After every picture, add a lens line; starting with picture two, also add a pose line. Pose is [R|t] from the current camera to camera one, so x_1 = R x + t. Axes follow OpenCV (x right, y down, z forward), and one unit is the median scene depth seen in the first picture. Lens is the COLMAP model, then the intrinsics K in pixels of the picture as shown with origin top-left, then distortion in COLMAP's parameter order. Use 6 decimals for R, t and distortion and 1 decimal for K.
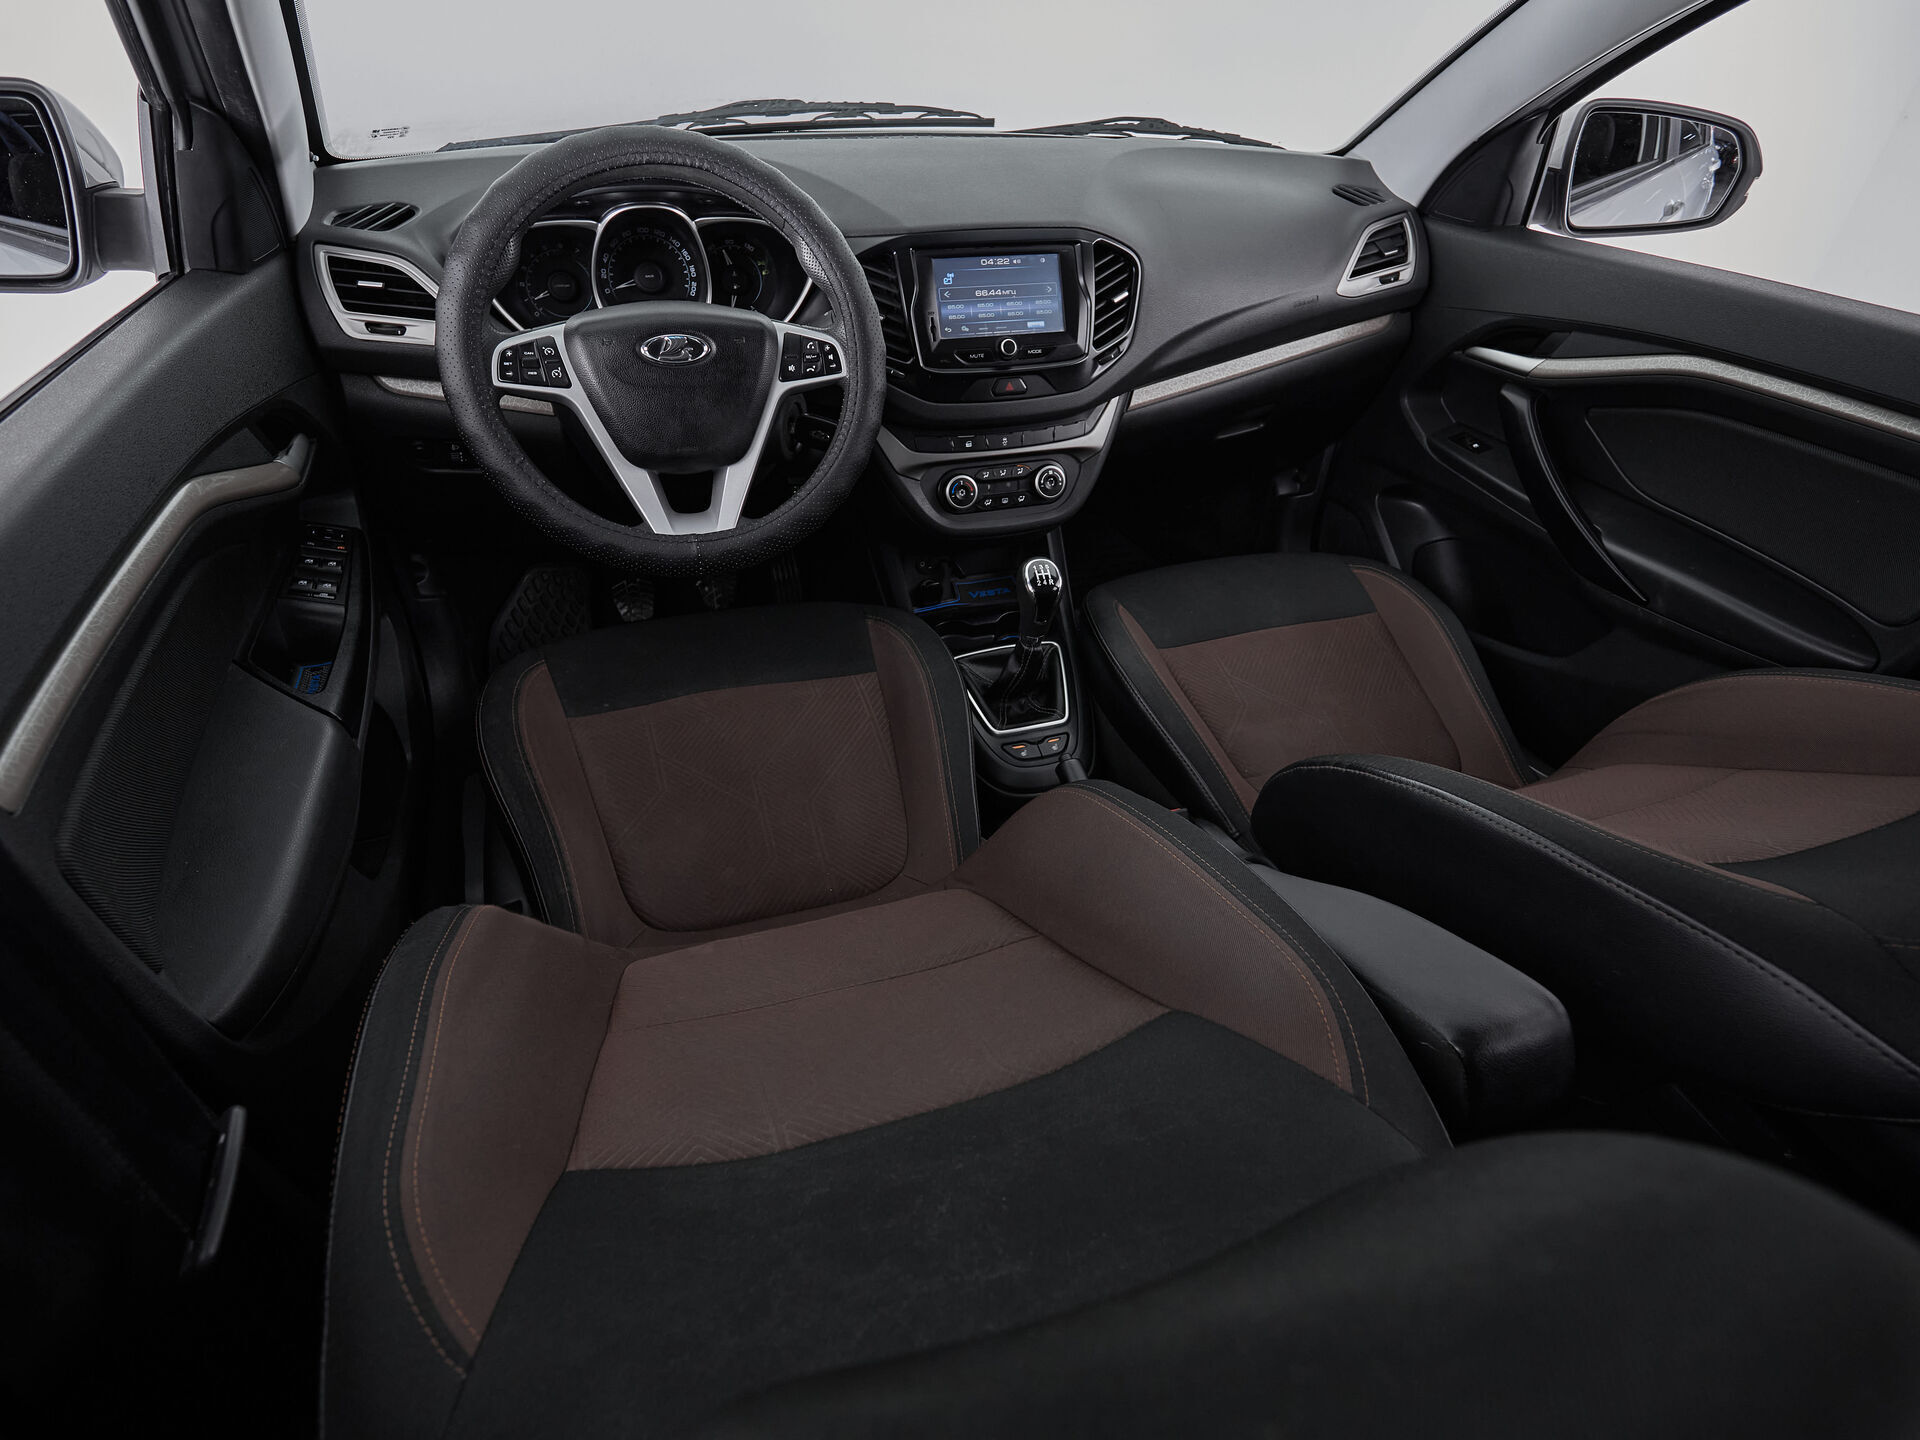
lens RADIAL K [[1017.8, 0, 952.9], [0, 1017.8, 719.8], [0, 0, 1]] dist [-0.001022, -0.000373]
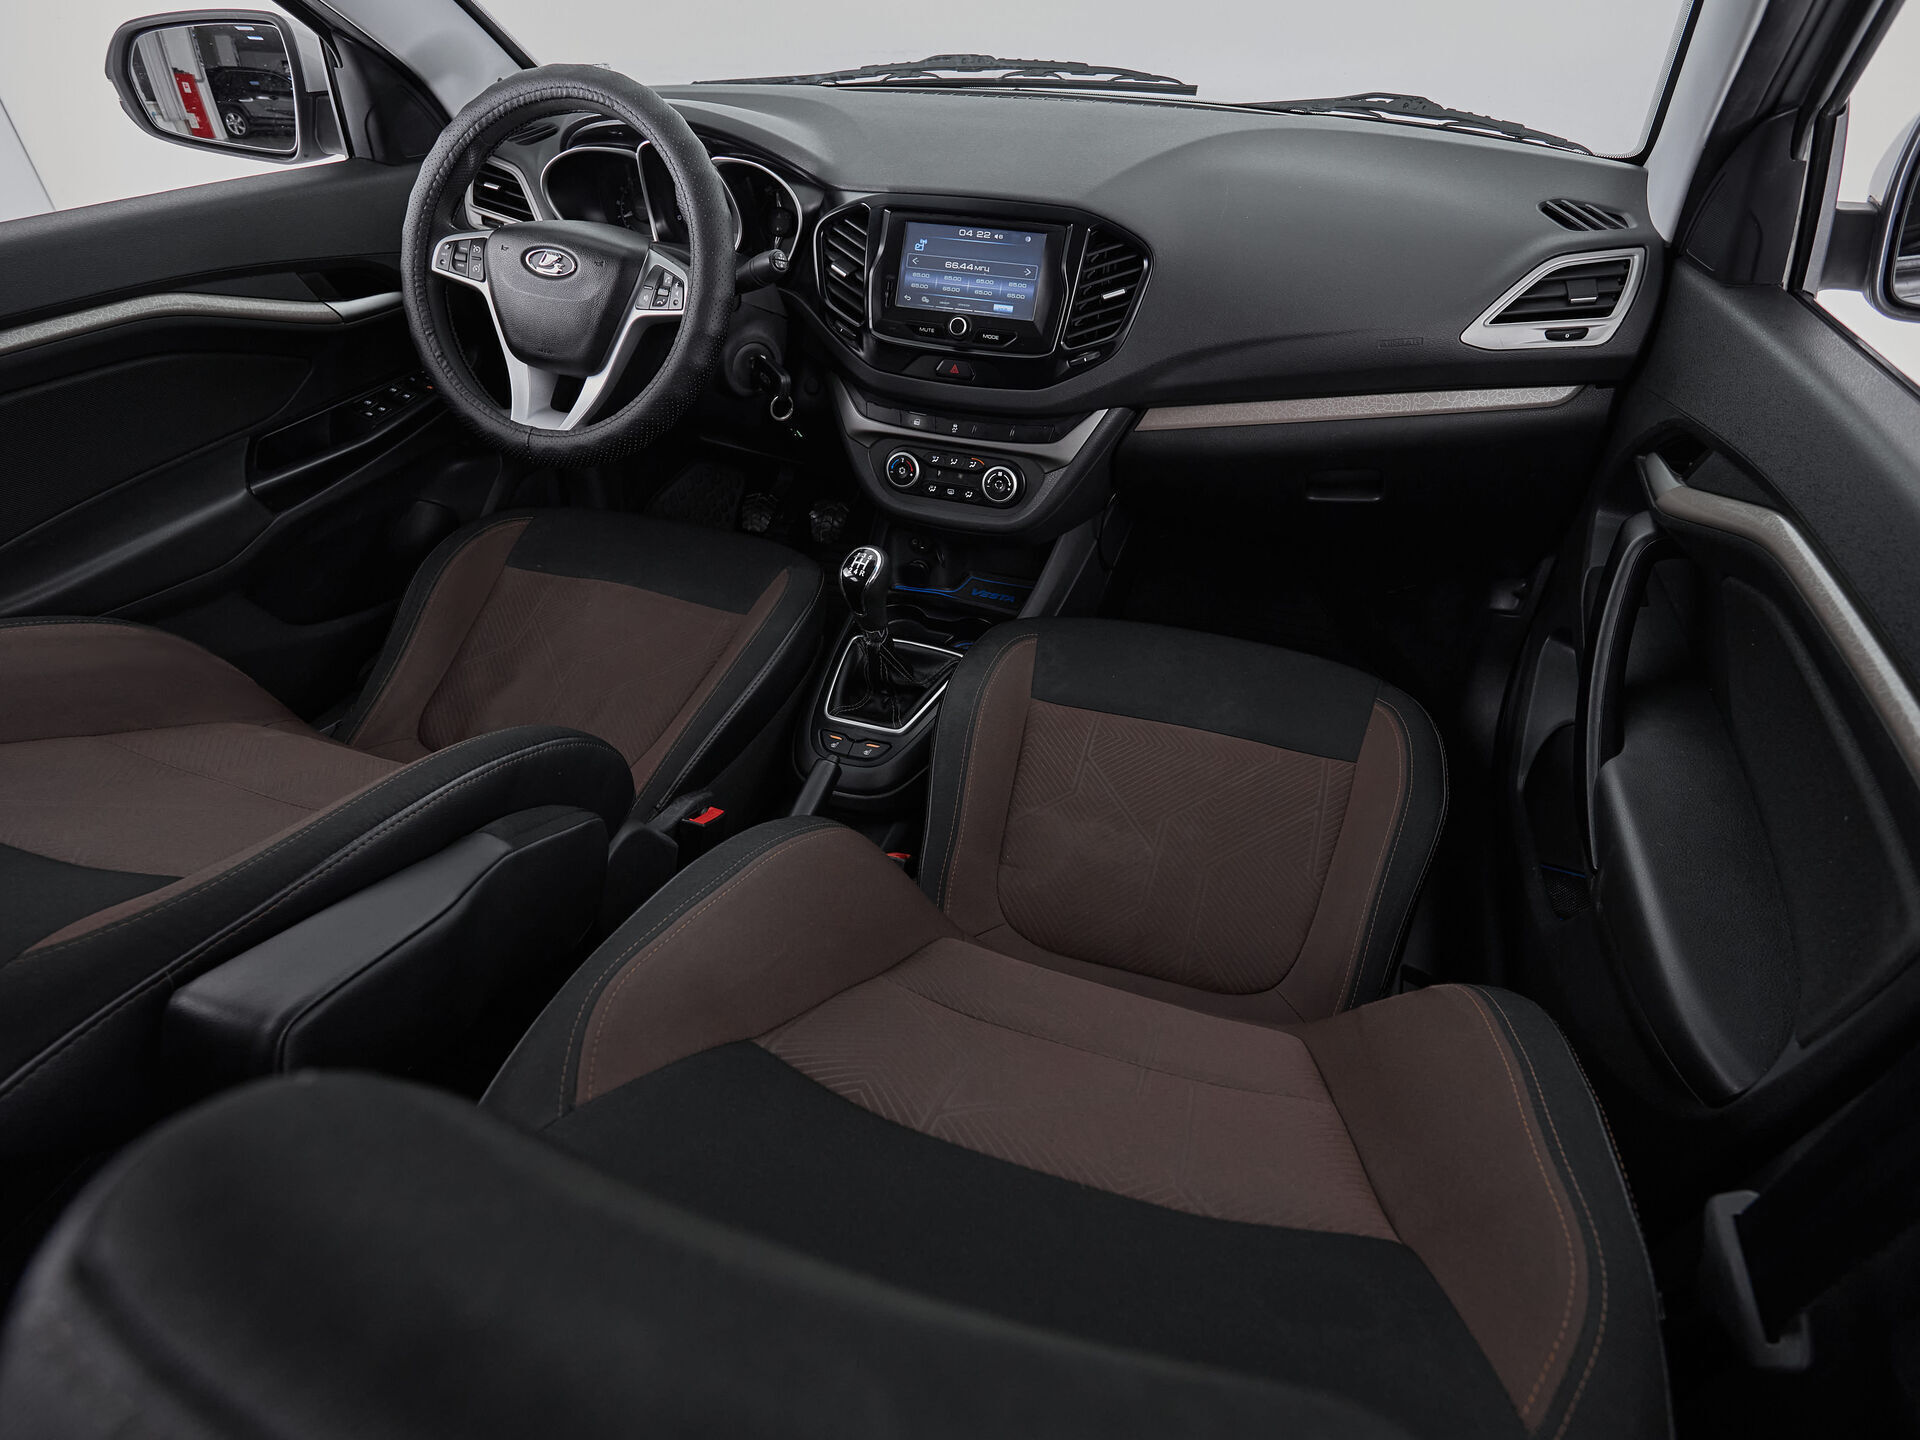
lens RADIAL K [[1067.6, 0, 960.0], [0, 1067.6, 720.0], [0, 0, 1]] dist [0.000629, -0.001752]
pose [[0.786826, 0.349603, -0.508609, 0.658602], [-0.349123, 0.931692, 0.100320, -0.129085], [0.508938, 0.098633, 0.855134, 0.205315]]
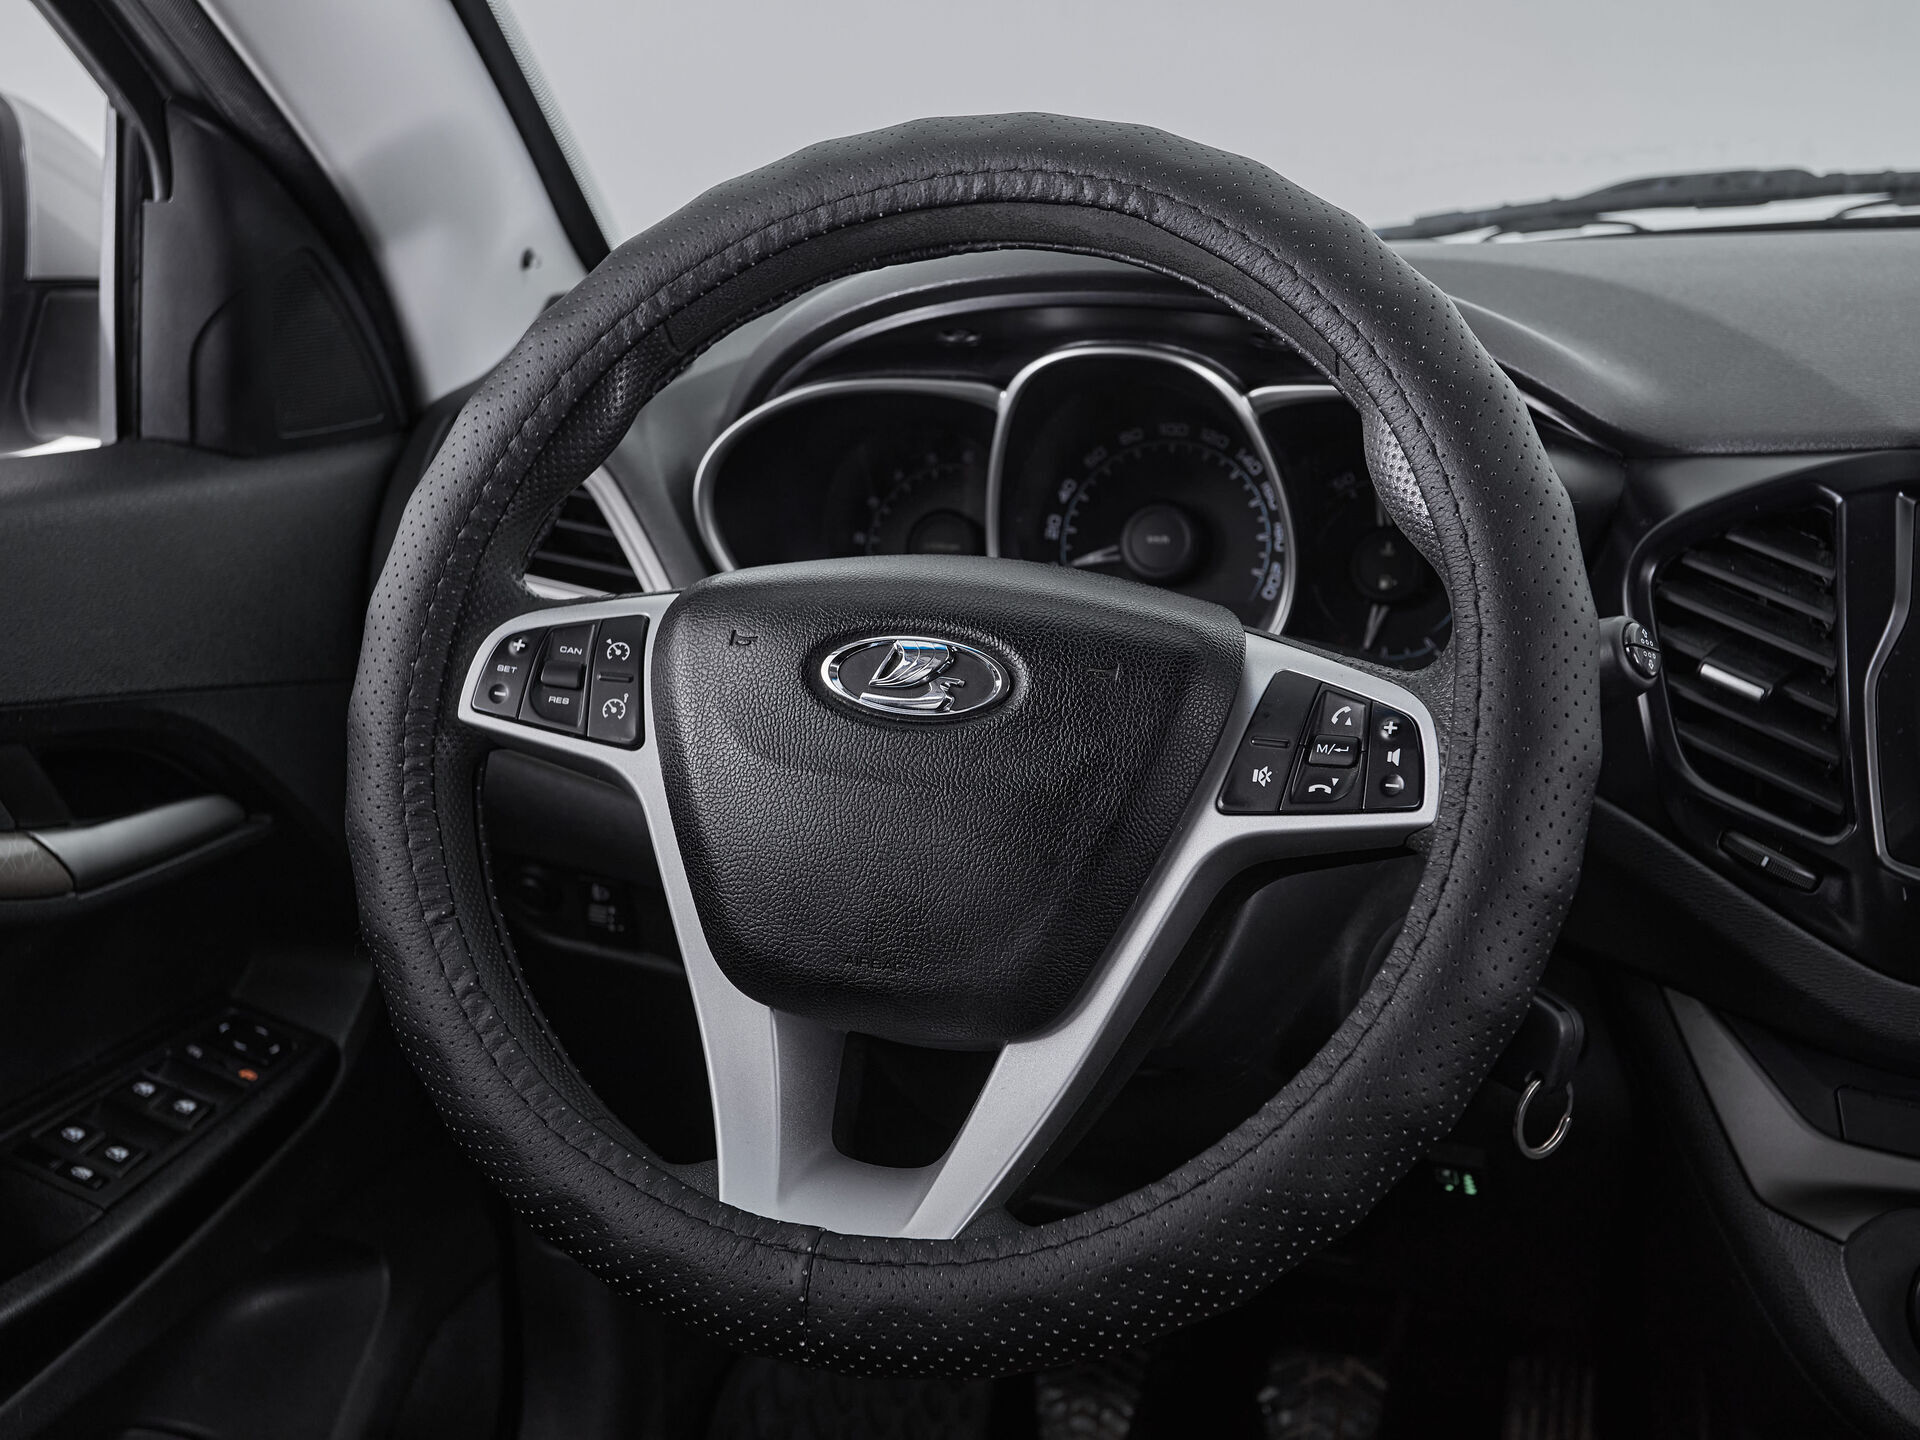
lens RADIAL K [[2345.0, 0, 918.2], [0, 2345.0, 719.7], [0, 0, 1]] dist [0.028910, 0.018745]
pose [[0.793857, 0.091054, -0.601248, 0.146724], [-0.317736, 0.905134, -0.282448, -0.102974], [0.518492, 0.415262, 0.747478, 0.329237]]
